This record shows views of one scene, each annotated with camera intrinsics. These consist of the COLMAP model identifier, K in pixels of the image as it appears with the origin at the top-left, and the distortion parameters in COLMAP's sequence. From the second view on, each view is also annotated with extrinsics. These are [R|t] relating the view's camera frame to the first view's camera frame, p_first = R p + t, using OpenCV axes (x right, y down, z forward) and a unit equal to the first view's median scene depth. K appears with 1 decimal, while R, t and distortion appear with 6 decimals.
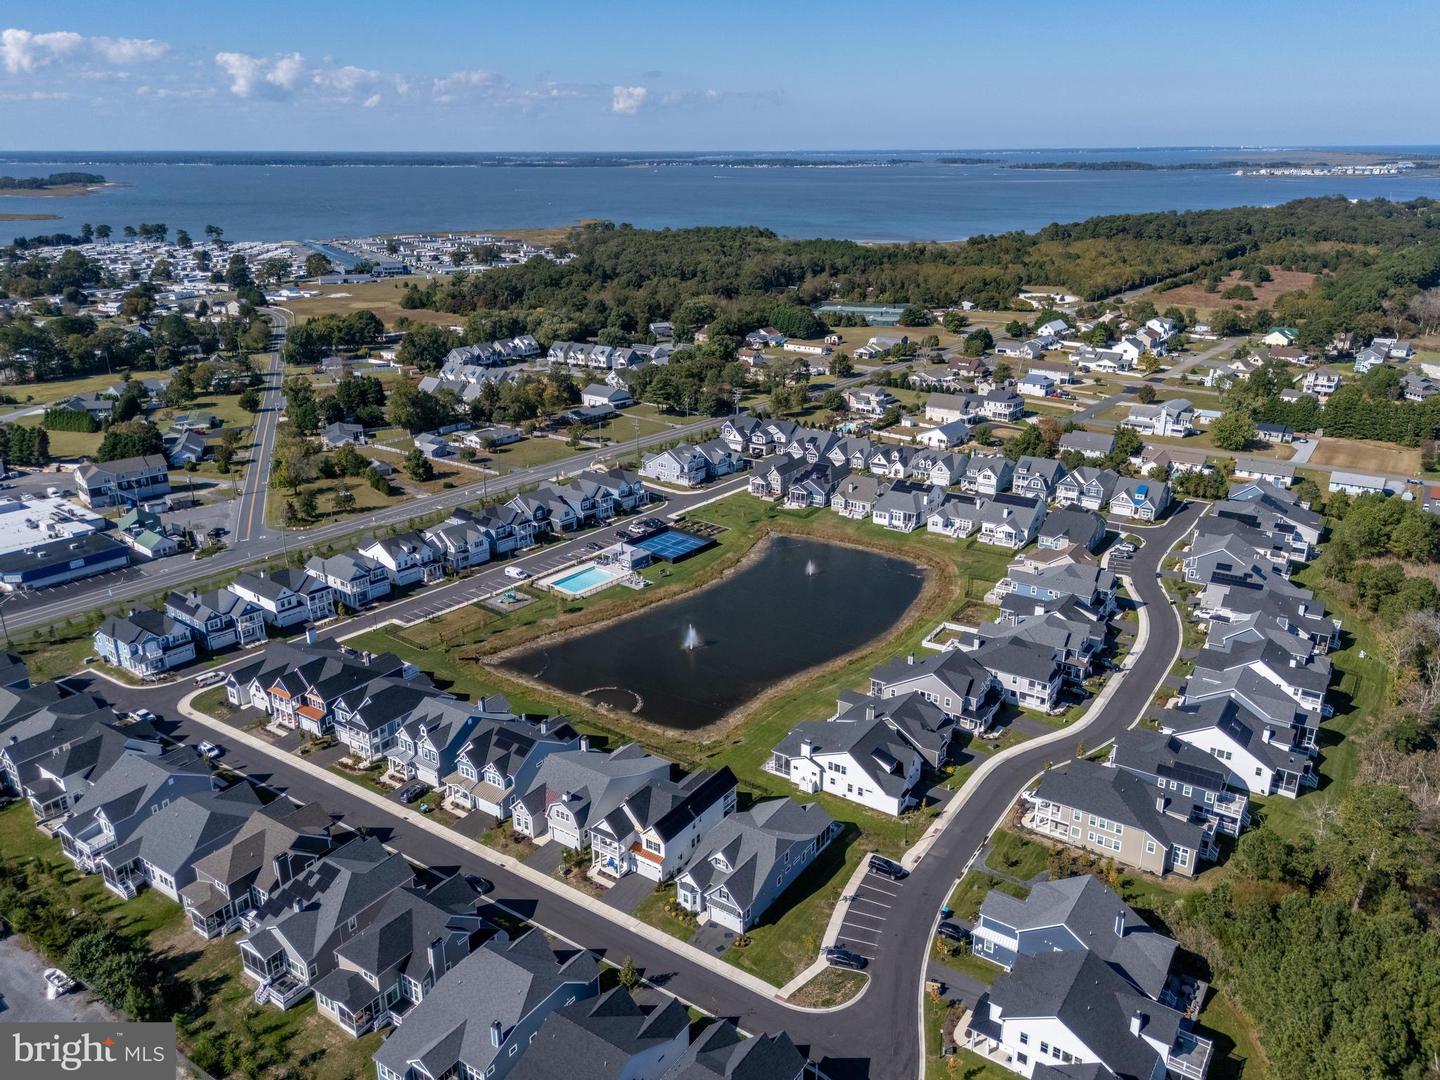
lens RADIAL K [[1083.3, 0, 721.9], [0, 1083.3, 539.6], [0, 0, 1]] dist [0.087103, -0.096828]
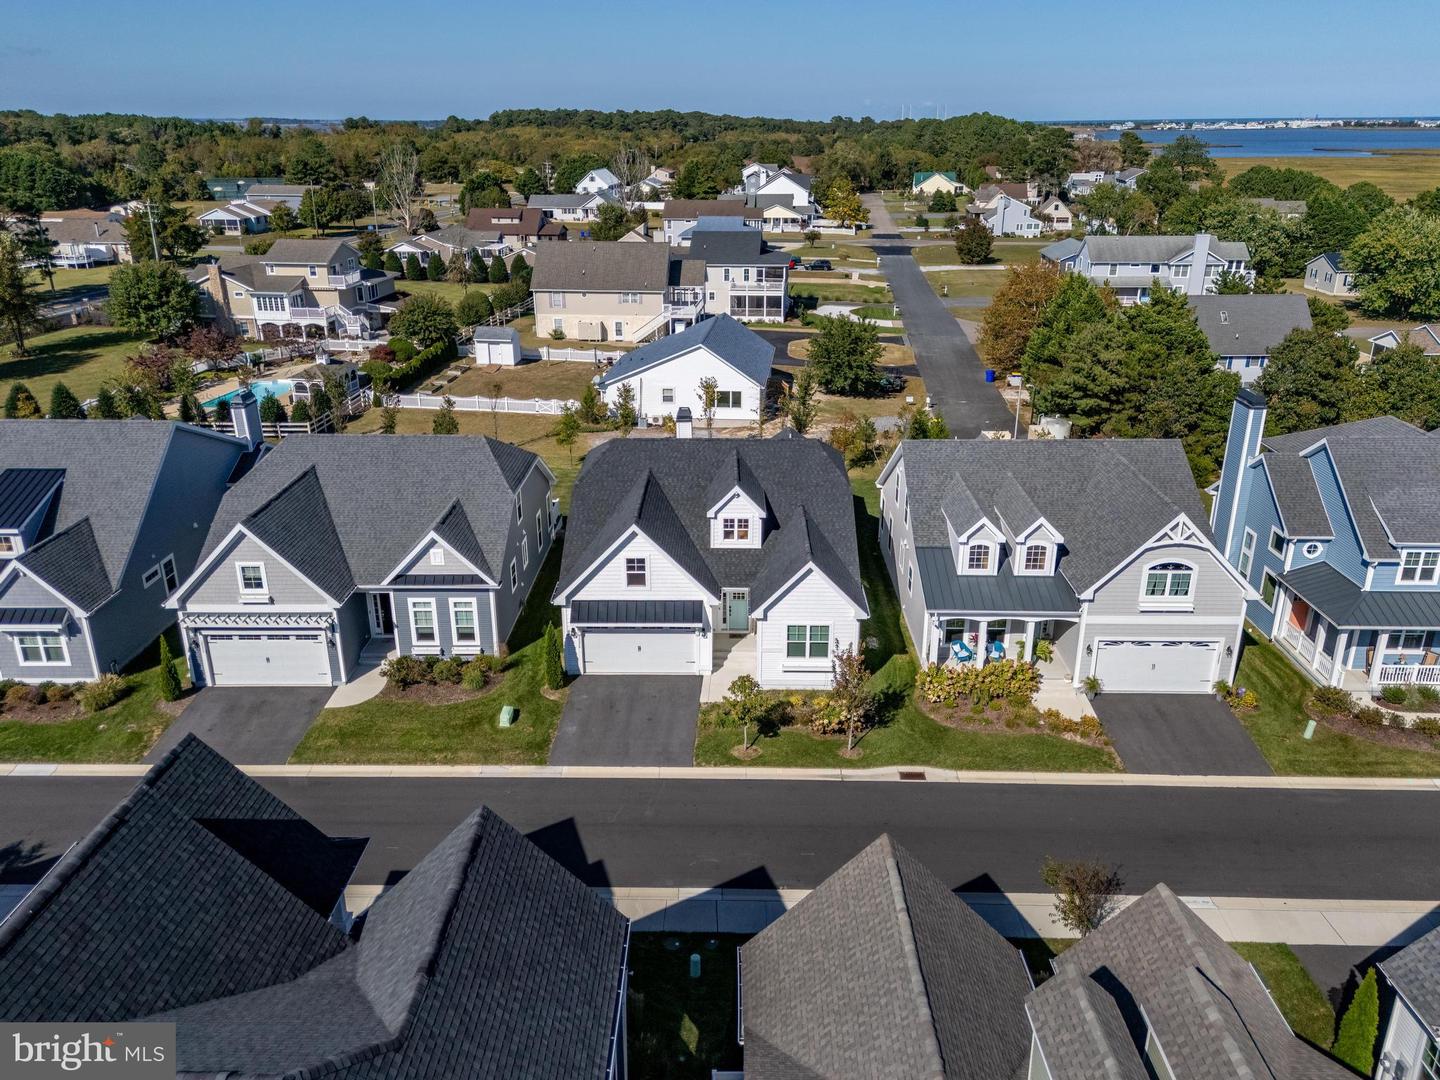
lens RADIAL K [[1083.3, 0, 721.9], [0, 1083.3, 539.6], [0, 0, 1]] dist [0.087103, -0.096828]
pose [[0.839925, -0.190480, 0.508176, 0.094326], [0.181846, 0.981031, 0.067162, -0.088814], [-0.511329, 0.035999, 0.858631, 0.934305]]
